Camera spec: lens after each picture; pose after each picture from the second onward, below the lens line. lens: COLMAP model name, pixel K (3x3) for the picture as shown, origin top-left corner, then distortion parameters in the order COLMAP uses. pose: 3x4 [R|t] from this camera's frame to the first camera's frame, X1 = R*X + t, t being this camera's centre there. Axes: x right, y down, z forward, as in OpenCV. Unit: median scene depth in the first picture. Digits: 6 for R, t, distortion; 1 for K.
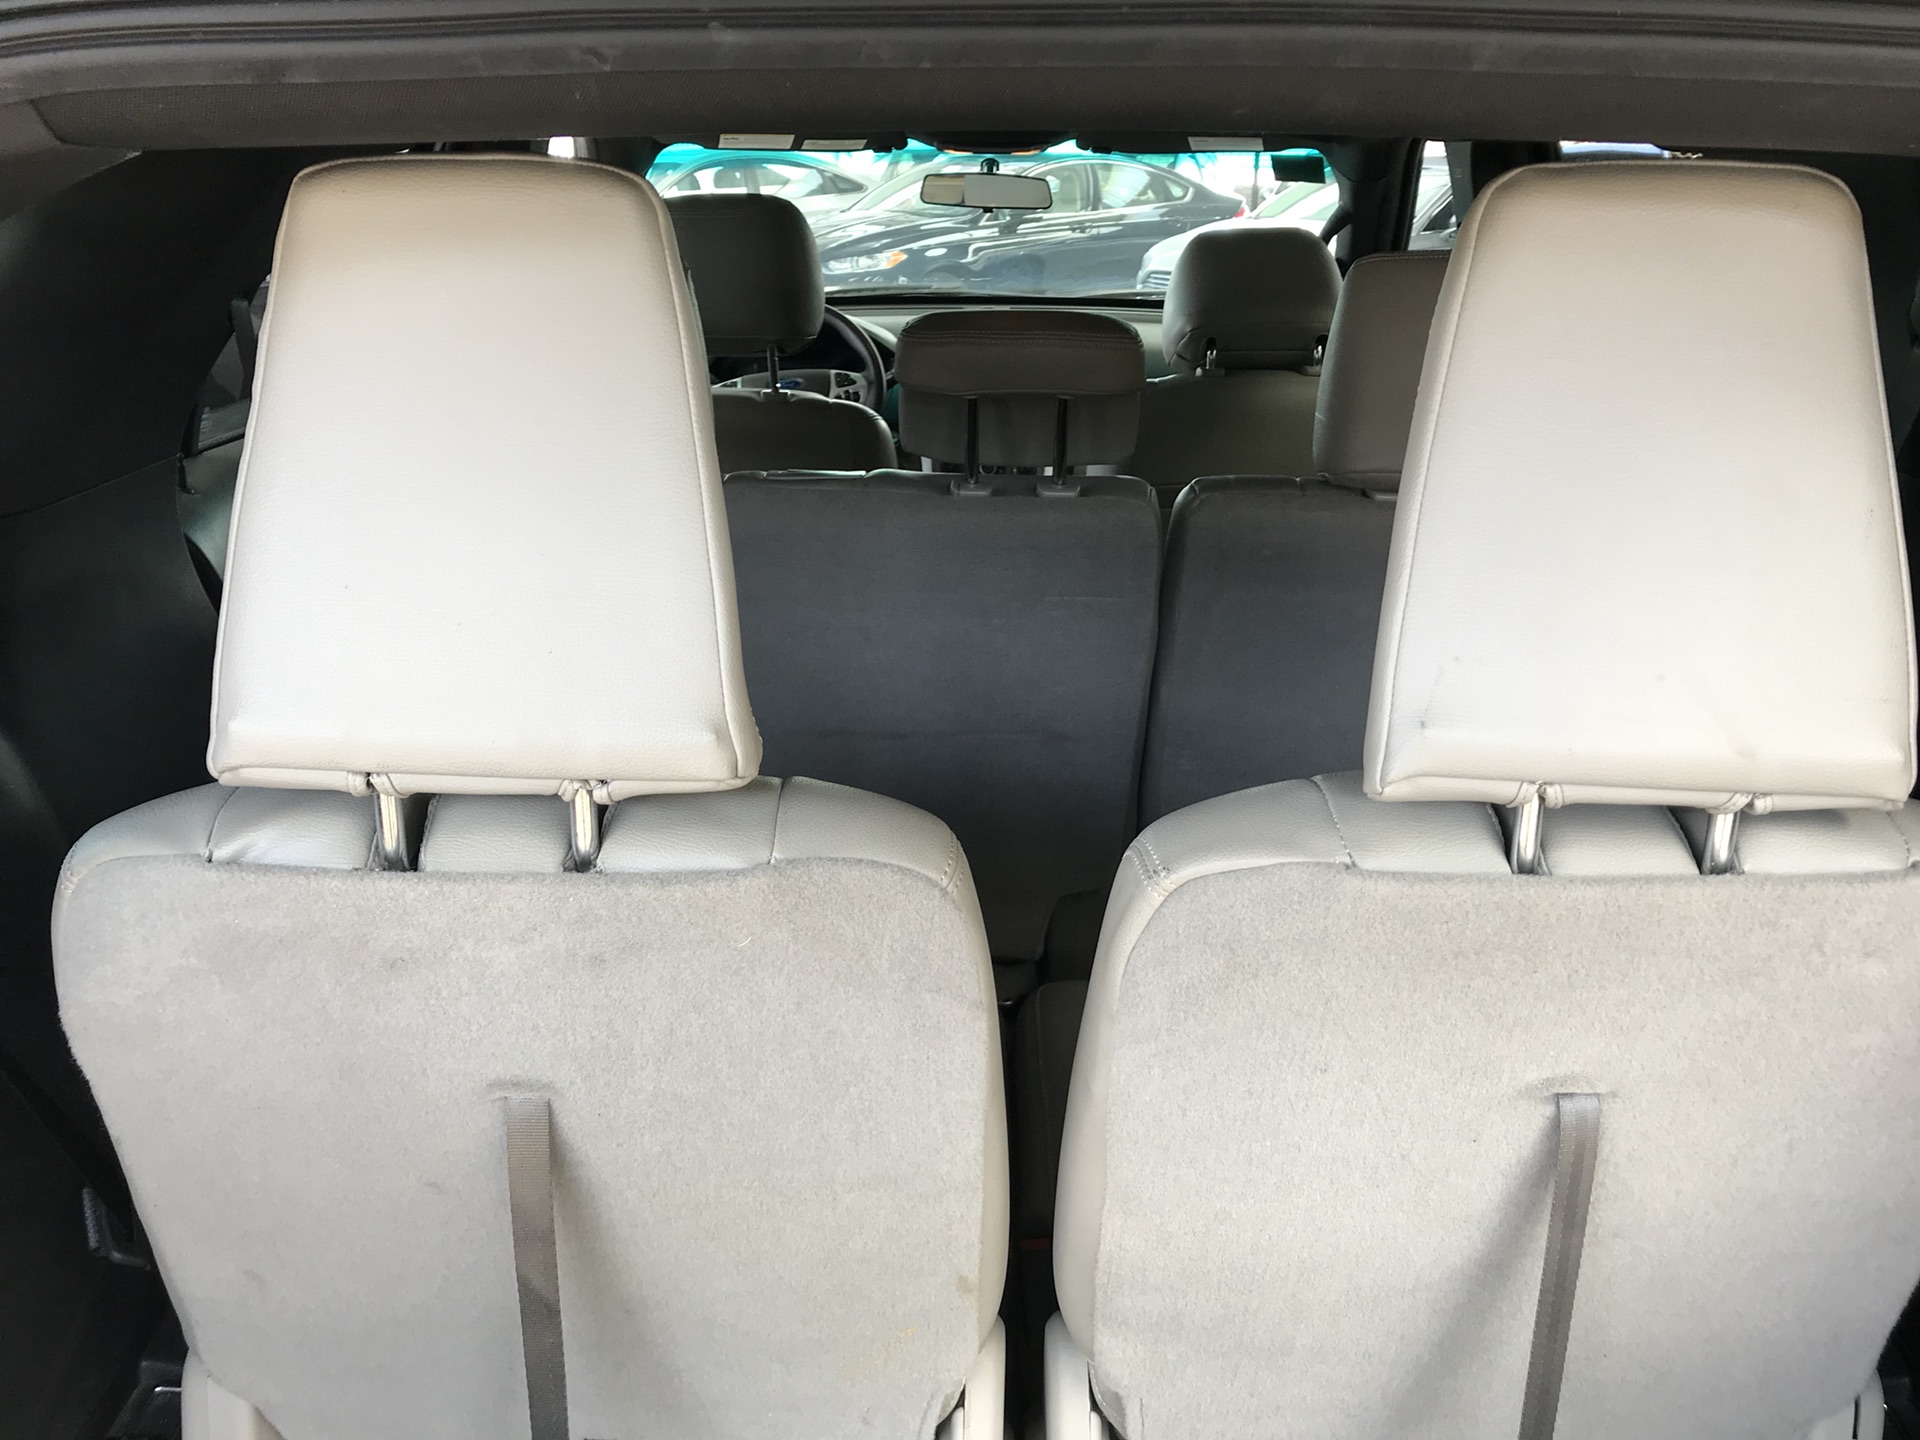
lens RADIAL K [[1536.4, 0, 955.9], [0, 1536.4, 721.5], [0, 0, 1]] dist [0.017666, -0.040007]
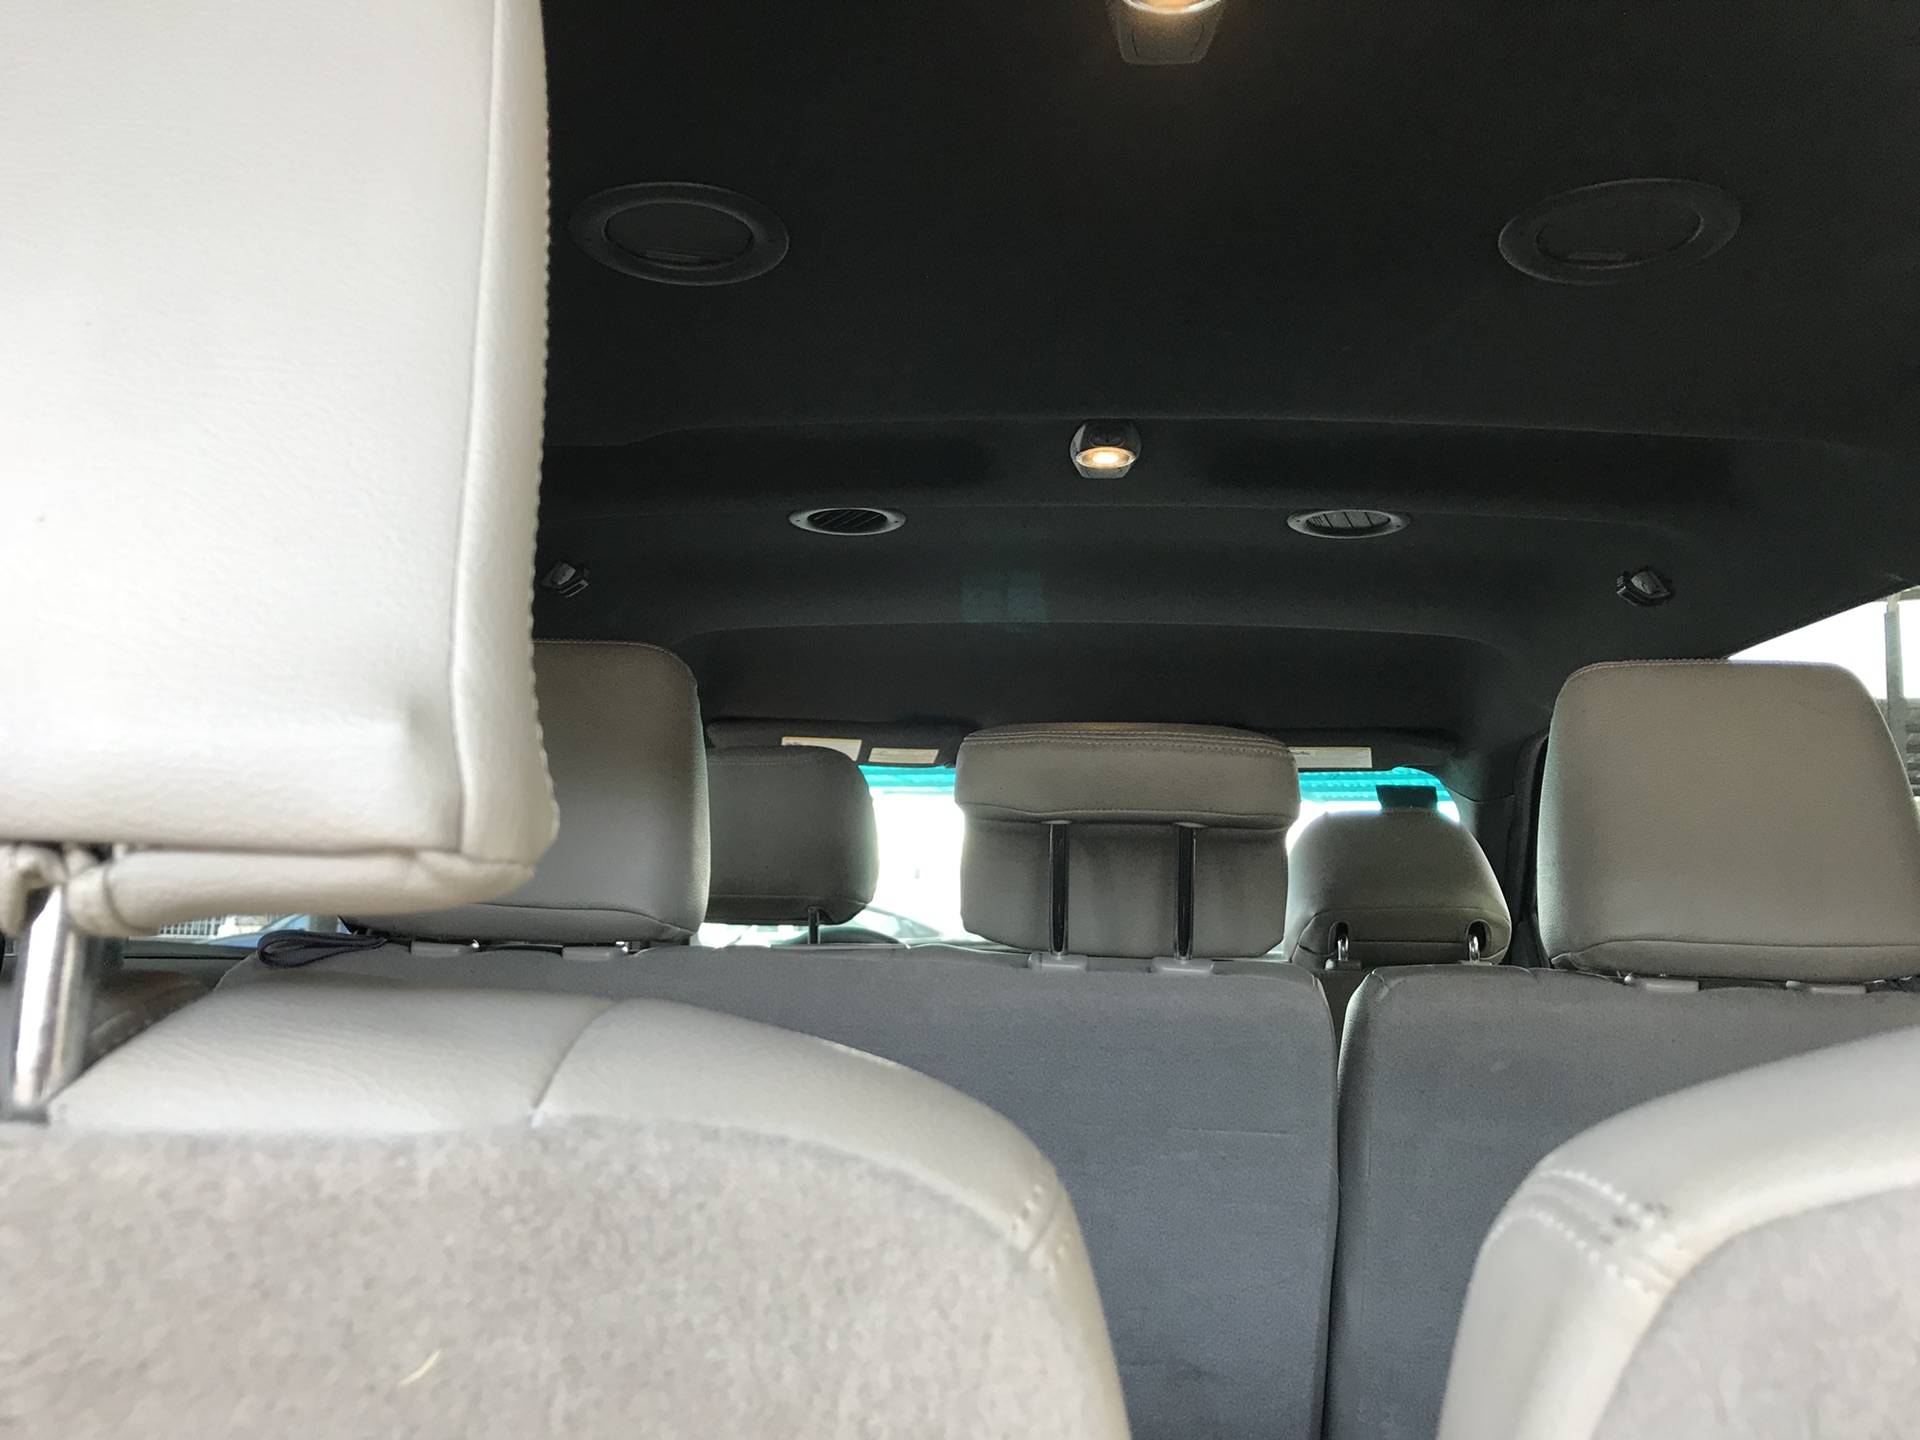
lens RADIAL K [[1536.4, 0, 944.0], [0, 1536.4, 735.1], [0, 0, 1]] dist [0.017666, -0.040007]
pose [[0.998342, 0.005882, -0.057258, -0.004946], [-0.031956, 0.884012, -0.466370, 0.148324], [0.047873, 0.467427, 0.882735, 0.553116]]
